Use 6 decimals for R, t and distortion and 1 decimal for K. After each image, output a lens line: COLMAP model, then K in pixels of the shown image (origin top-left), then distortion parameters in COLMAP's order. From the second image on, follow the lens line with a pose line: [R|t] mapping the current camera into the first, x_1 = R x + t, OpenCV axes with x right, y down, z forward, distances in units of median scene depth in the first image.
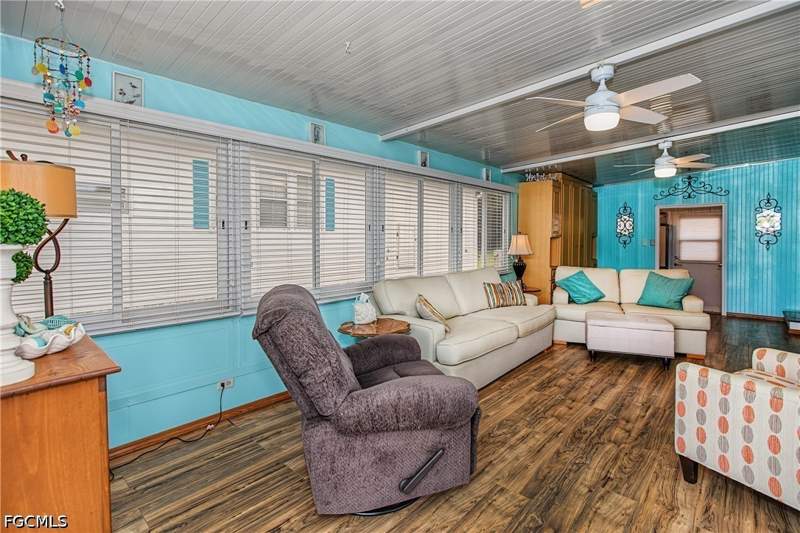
lens RADIAL K [[389.1, 0, 409.7], [0, 389.1, 241.4], [0, 0, 1]] dist [-0.003431, -0.000009]
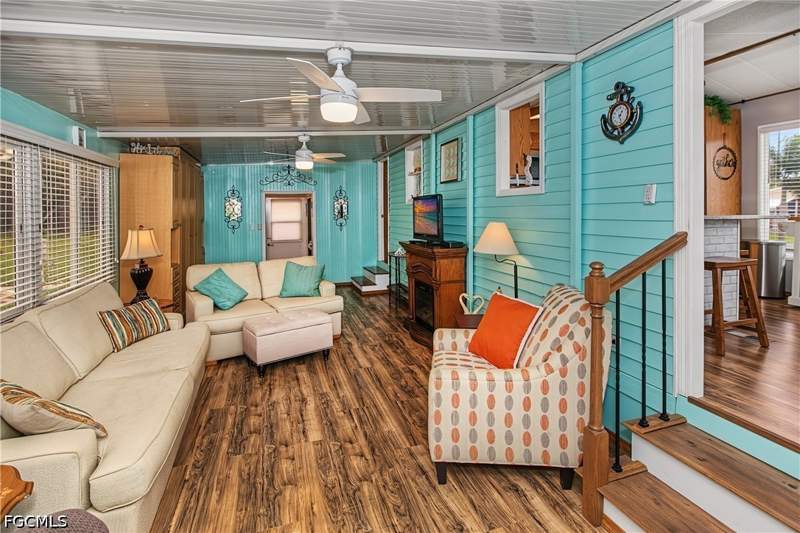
lens RADIAL K [[389.1, 0, 398.5], [0, 389.1, 212.2], [0, 0, 1]] dist [-0.003431, -0.000009]
pose [[0.504461, -0.007939, 0.863398, -0.118517], [0.011383, 0.999932, 0.002543, -0.056993], [-0.863359, 0.008545, 0.504517, 0.290955]]
